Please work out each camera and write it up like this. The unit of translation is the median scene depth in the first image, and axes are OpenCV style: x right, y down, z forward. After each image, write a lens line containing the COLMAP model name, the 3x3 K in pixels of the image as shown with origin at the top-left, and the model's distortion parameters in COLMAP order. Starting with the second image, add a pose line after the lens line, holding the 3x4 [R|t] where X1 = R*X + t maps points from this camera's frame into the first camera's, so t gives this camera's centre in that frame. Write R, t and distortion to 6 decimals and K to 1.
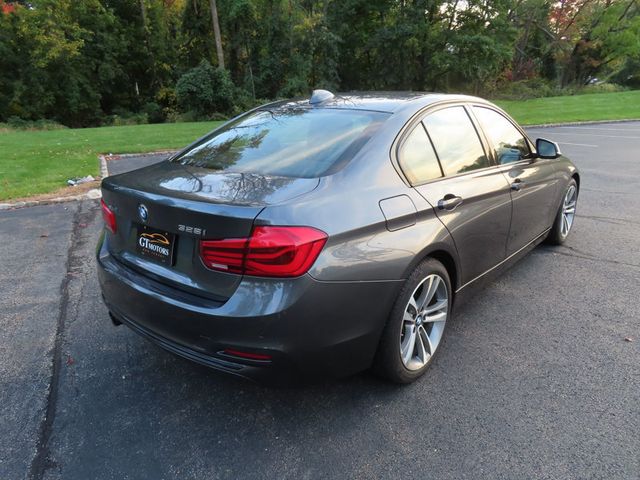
lens RADIAL K [[465.4, 0, 320.0], [0, 465.4, 240.0], [0, 0, 1]] dist [-0.011607, 0.011619]
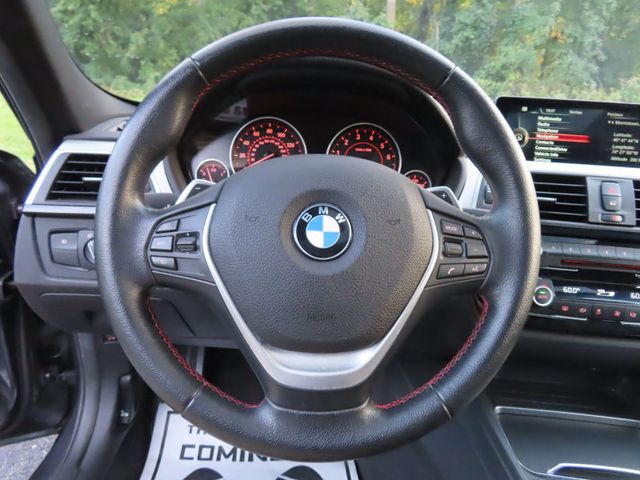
lens RADIAL K [[456.6, 0, 321.7], [0, 456.6, 241.3], [0, 0, 1]] dist [0.002806, -0.001734]
pose [[0.914494, 0.203922, -0.349452, -0.027066], [-0.194197, 0.978934, 0.063053, -0.112126], [0.354948, 0.010201, 0.934830, 0.414874]]
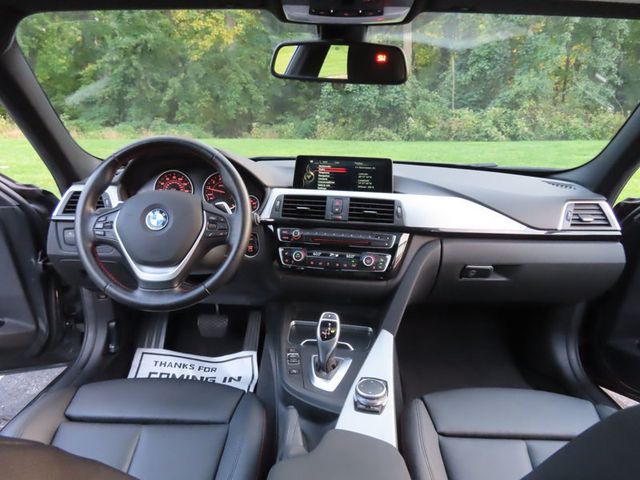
lens RADIAL K [[457.4, 0, 320.7], [0, 457.4, 238.9], [0, 0, 1]] dist [-0.005846, 0.003325]
pose [[0.887409, 0.162230, -0.431494, -0.006576], [-0.175224, 0.984480, 0.009771, -0.112606], [0.426382, 0.066937, 0.902063, 0.402042]]
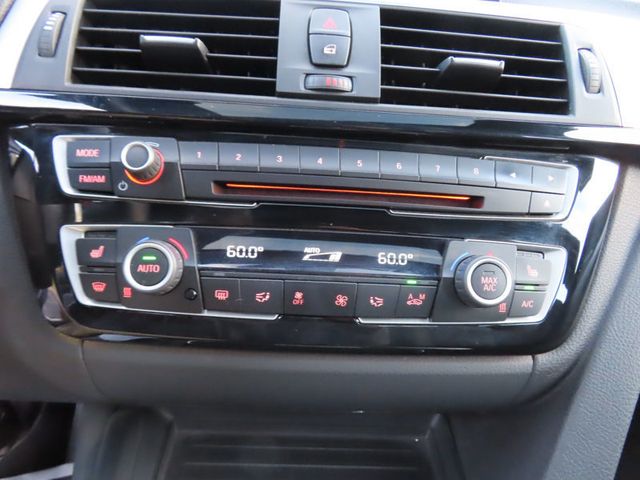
lens RADIAL K [[457.4, 0, 320.7], [0, 457.4, 238.9], [0, 0, 1]] dist [-0.005846, 0.003325]
pose [[0.956141, 0.166305, -0.241115, -0.020213], [-0.162008, 0.986070, 0.037684, -0.111686], [0.244024, 0.003031, 0.969765, 0.429488]]
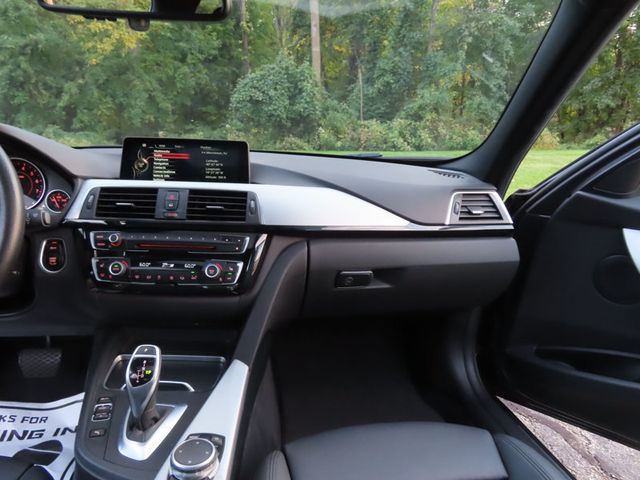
lens RADIAL K [[456.0, 0, 320.0], [0, 456.0, 240.0], [0, 0, 1]] dist [-0.006783, 0.004381]
pose [[0.954068, 0.125992, -0.271809, -0.005066], [-0.141893, 0.989090, -0.039580, -0.112898], [0.263857, 0.076330, 0.961537, 0.412110]]
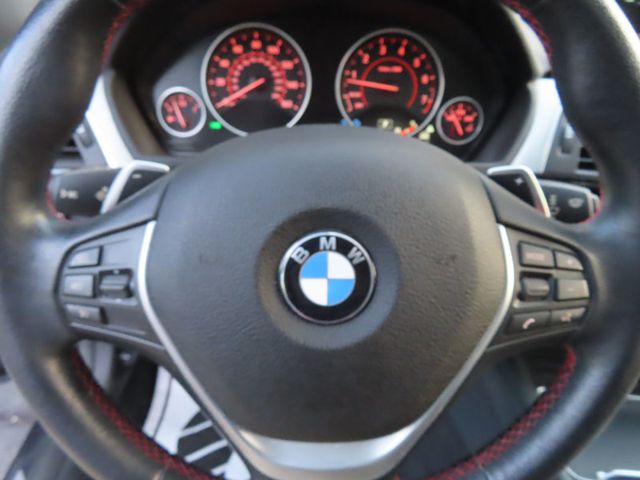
lens RADIAL K [[465.4, 0, 320.0], [0, 465.4, 240.0], [0, 0, 1]] dist [-0.011607, 0.011619]
pose [[0.904238, 0.282810, -0.319956, -0.029268], [-0.179095, 0.931339, 0.317068, -0.114638], [0.387658, -0.229403, 0.892802, 0.419742]]
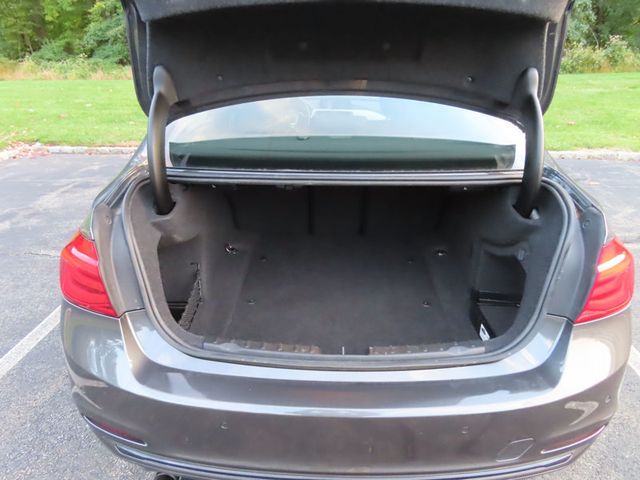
lens RADIAL K [[456.0, 0, 320.0], [0, 456.0, 240.0], [0, 0, 1]] dist [-0.006783, 0.004381]
pose [[0.887171, 0.210557, -0.410602, 0.033379], [-0.162877, 0.975440, 0.148284, -0.099147], [0.431740, -0.064676, 0.899677, 0.319515]]
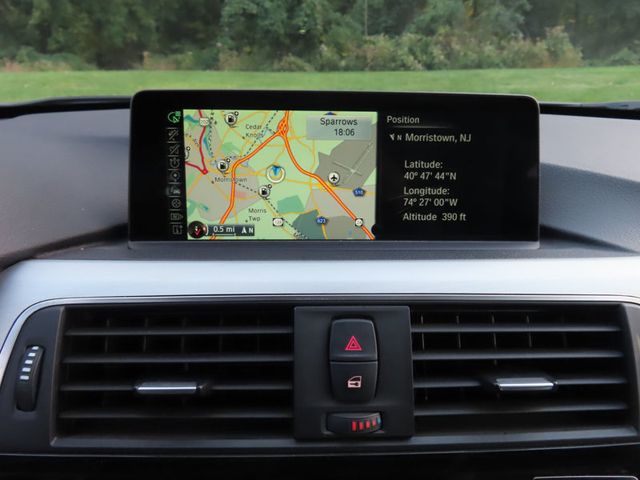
lens RADIAL K [[457.4, 0, 320.7], [0, 457.4, 238.9], [0, 0, 1]] dist [-0.005846, 0.003325]
pose [[0.959490, 0.149543, -0.238782, -0.021855], [-0.124330, 0.985265, 0.117452, -0.118078], [0.252827, -0.083006, 0.963944, 0.430853]]
